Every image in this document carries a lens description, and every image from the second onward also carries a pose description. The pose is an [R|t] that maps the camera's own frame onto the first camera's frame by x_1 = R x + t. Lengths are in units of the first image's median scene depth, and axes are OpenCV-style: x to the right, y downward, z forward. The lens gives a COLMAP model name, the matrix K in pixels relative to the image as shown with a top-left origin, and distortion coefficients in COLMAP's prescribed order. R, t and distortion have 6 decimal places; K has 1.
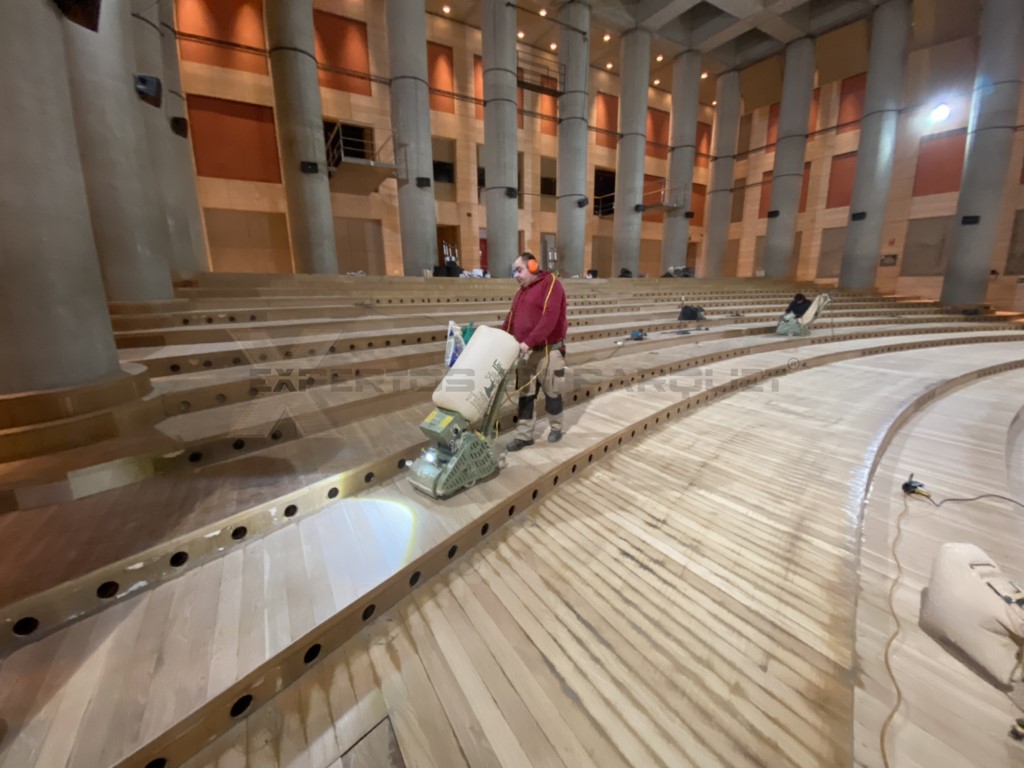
lens RADIAL K [[408.6, 0, 512.0], [0, 408.6, 384.0], [0, 0, 1]] dist [0.034446, -0.026345]
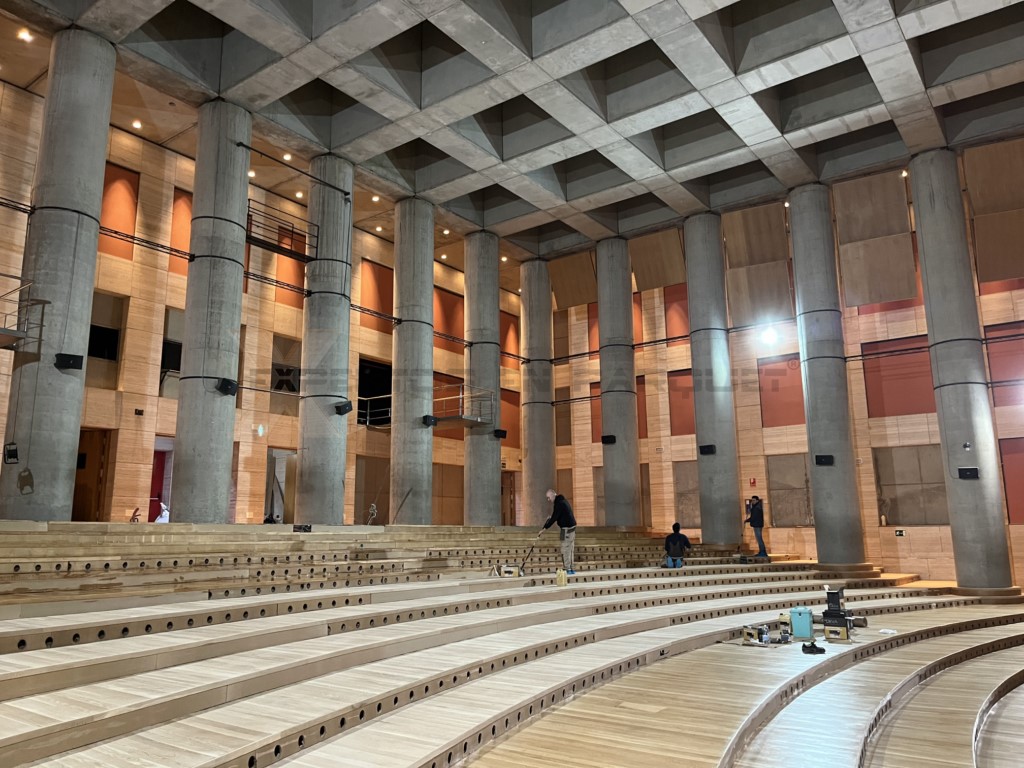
lens RADIAL K [[773.0, 0, 512.0], [0, 773.0, 384.0], [0, 0, 1]] dist [0.033039, -0.003156]
pose [[0.920756, 0.082069, 0.381409, -0.046176], [0.082060, 0.915015, -0.394986, 0.017653], [-0.381410, 0.394984, 0.835771, -0.109060]]
